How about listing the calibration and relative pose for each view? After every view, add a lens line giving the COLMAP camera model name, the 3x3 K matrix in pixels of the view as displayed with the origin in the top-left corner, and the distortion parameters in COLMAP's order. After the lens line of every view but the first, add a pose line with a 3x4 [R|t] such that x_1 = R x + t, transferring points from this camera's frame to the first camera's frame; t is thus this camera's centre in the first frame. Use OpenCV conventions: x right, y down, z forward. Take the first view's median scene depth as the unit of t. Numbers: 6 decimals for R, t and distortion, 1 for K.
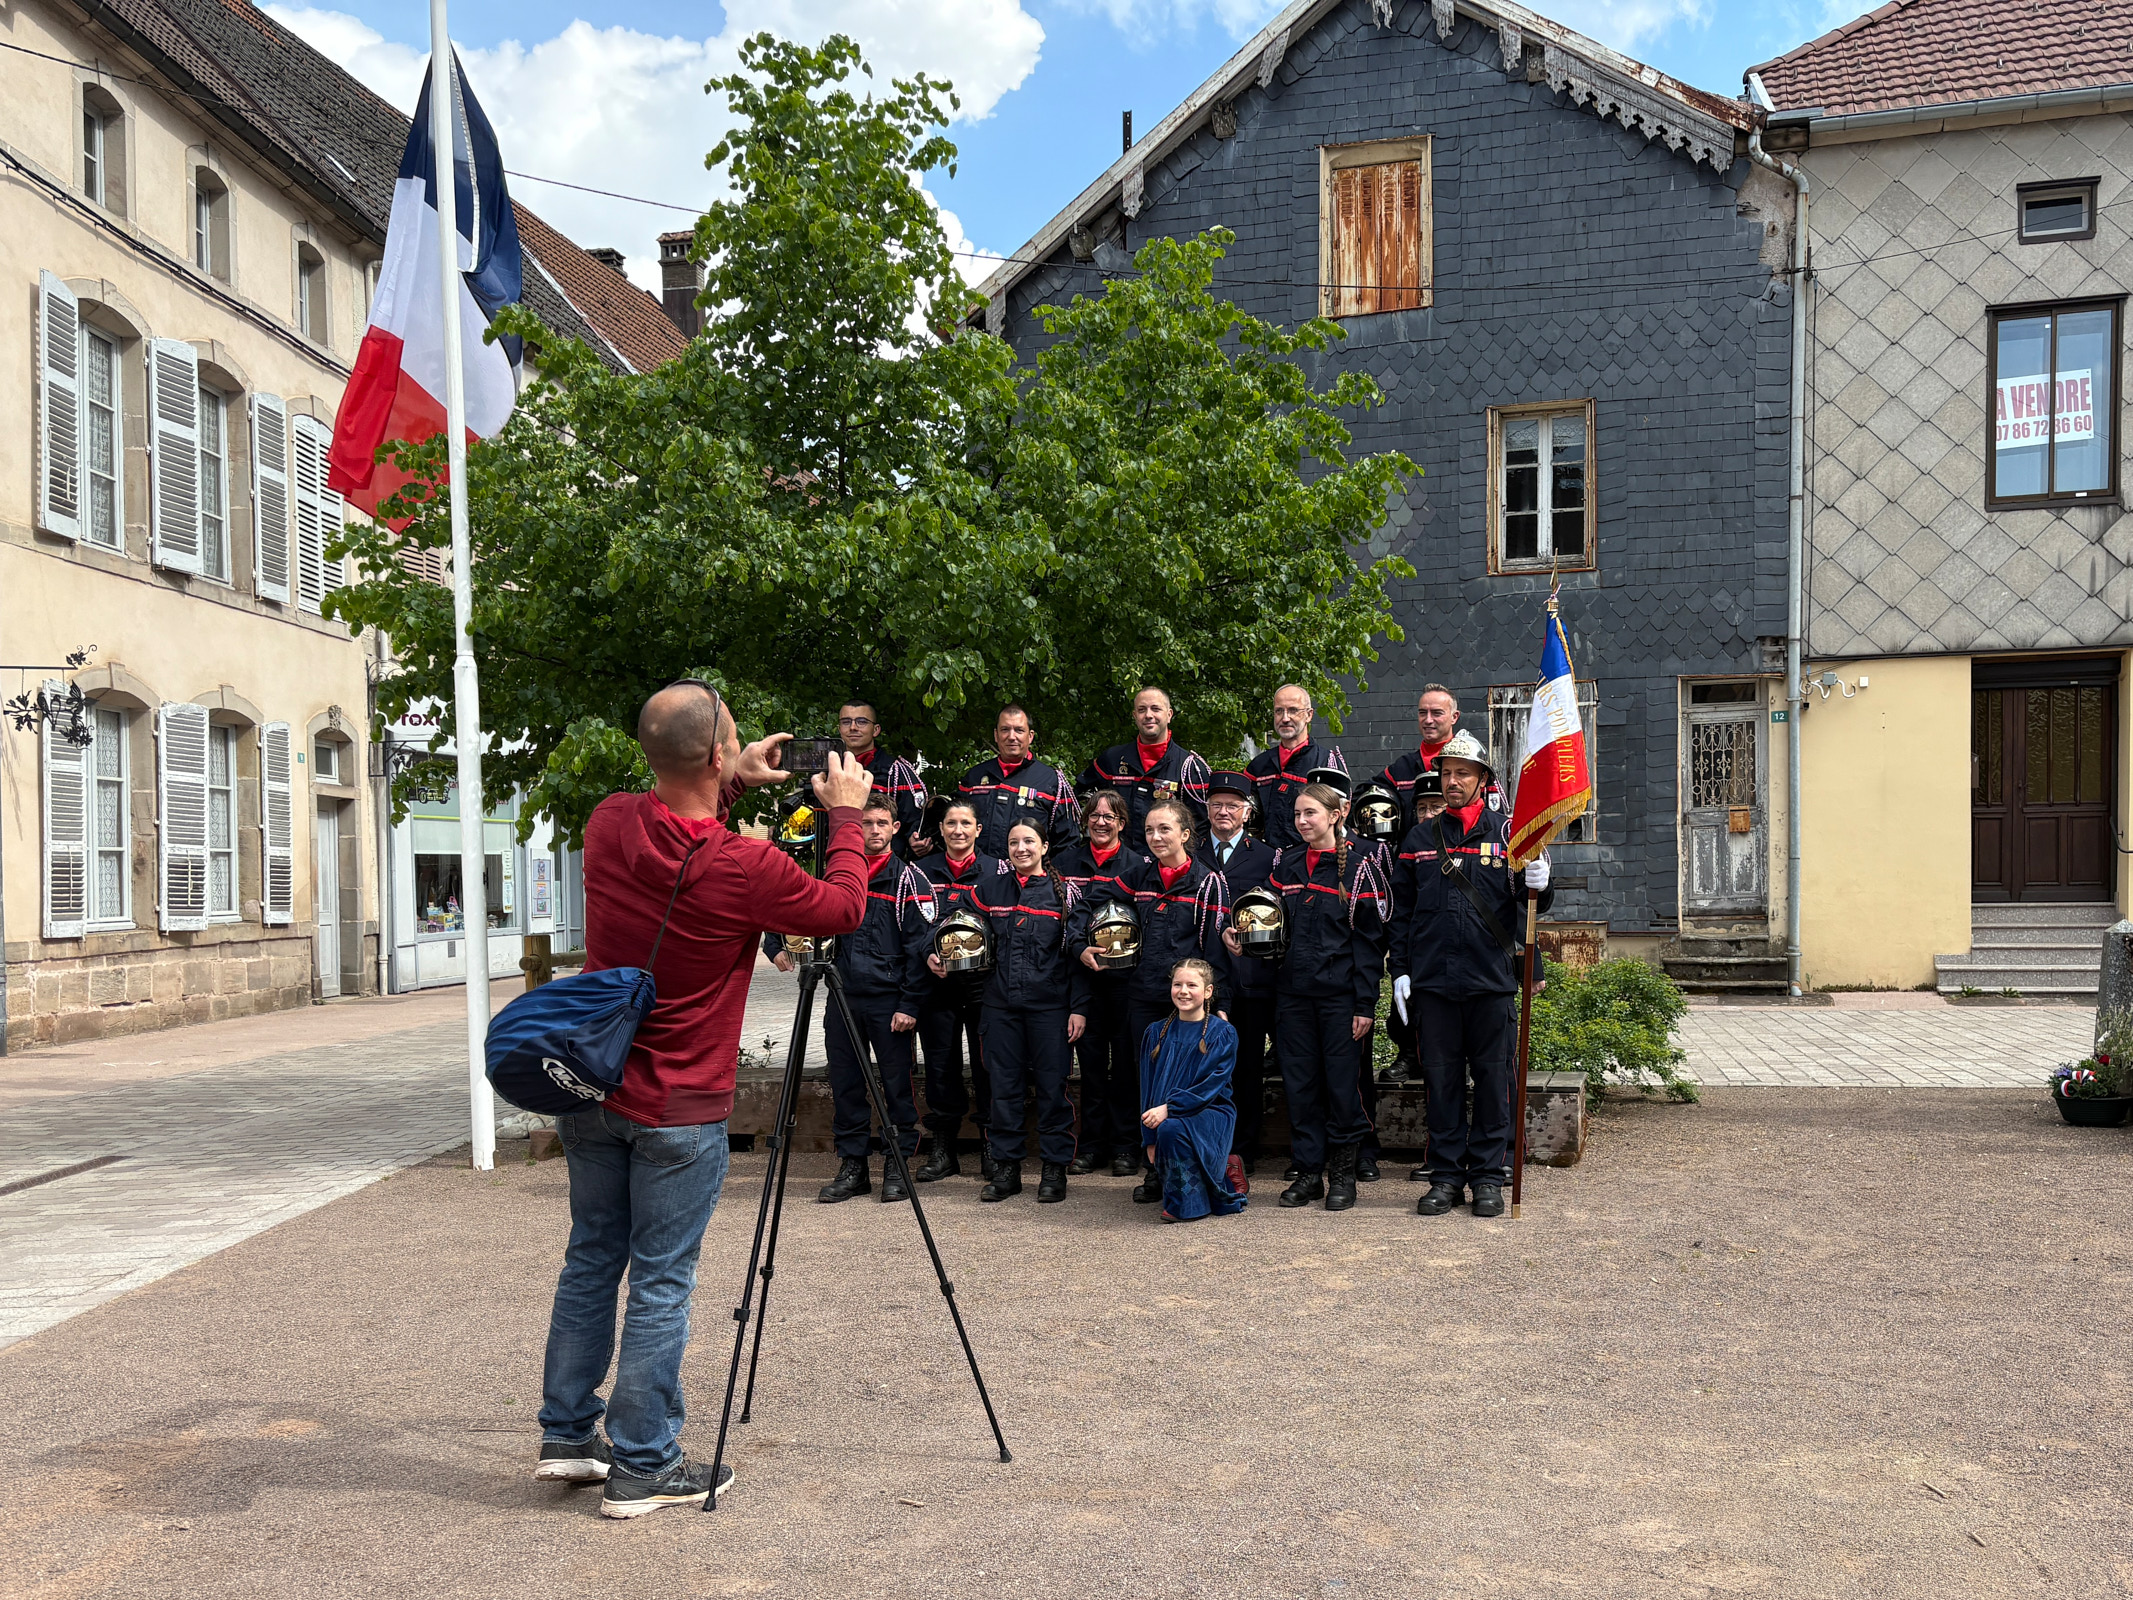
lens RADIAL K [[1868.0, 0, 1221.5], [0, 1868.0, 946.6], [0, 0, 1]] dist [0.072021, -0.077319]
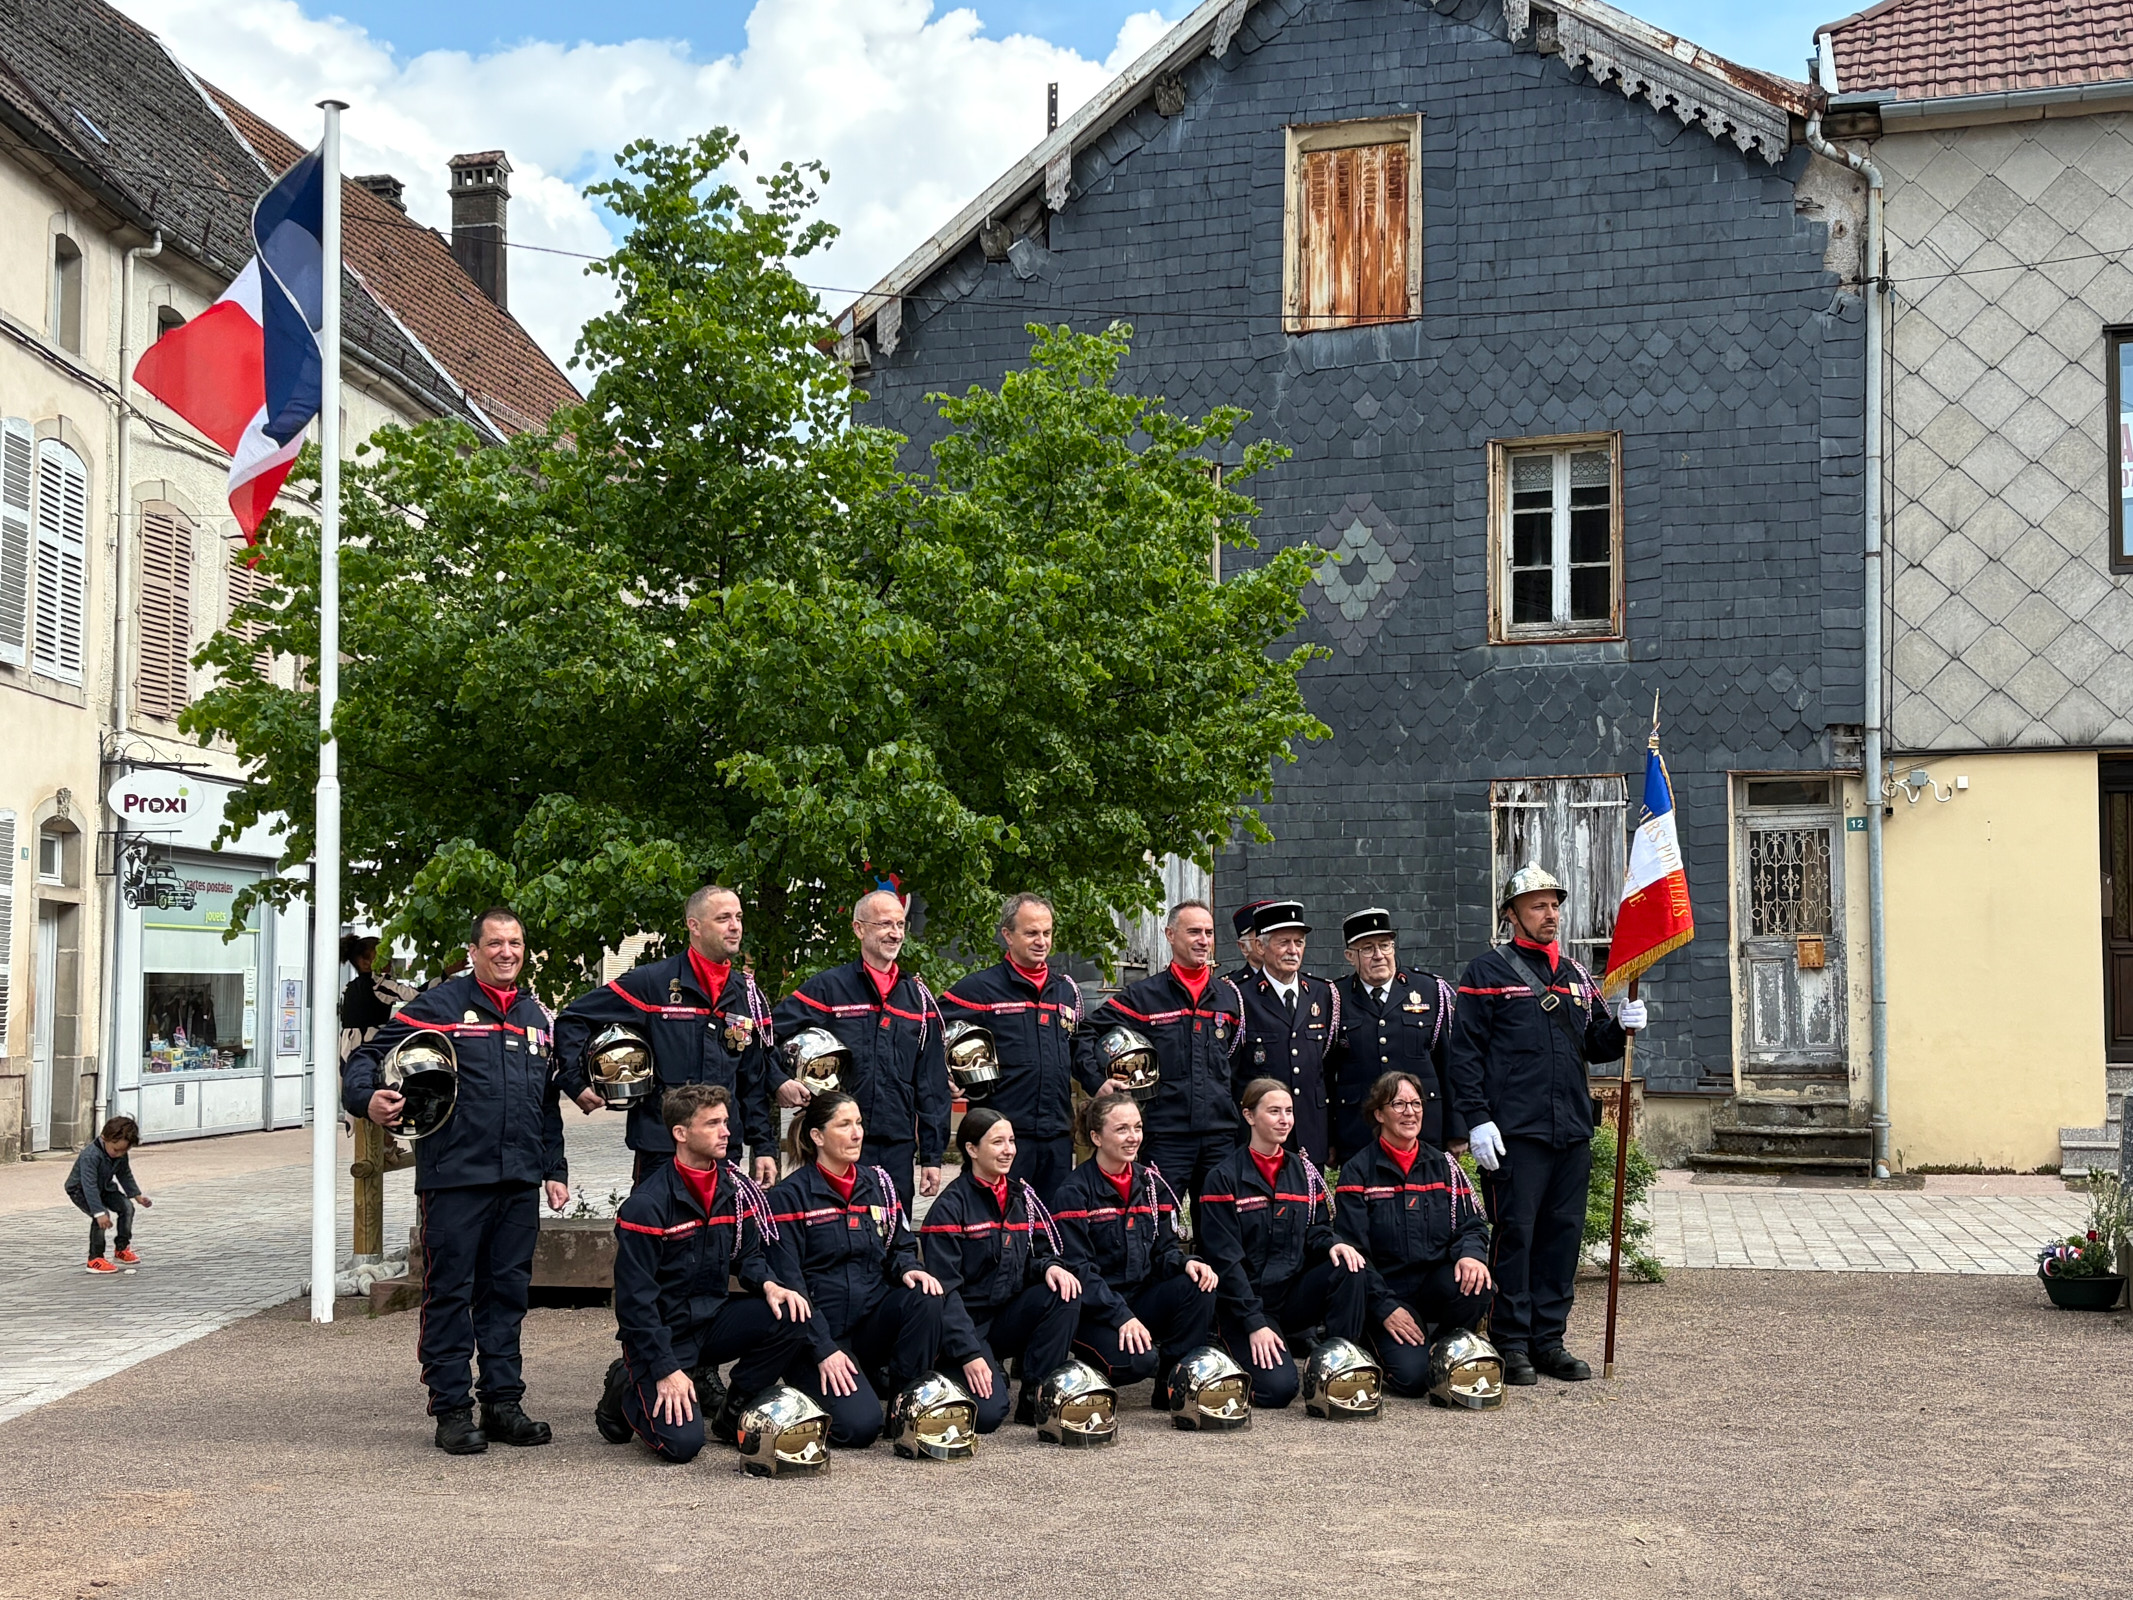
lens RADIAL K [[2773.2, 0, 1035.3], [0, 2773.2, 857.5], [0, 0, 1]] dist [0.170408, -0.589995]
pose [[0.997985, 0.010189, -0.062625, 0.023592], [-0.015883, 0.995714, -0.091116, 0.005236], [0.061428, 0.091927, 0.993869, -0.192855]]
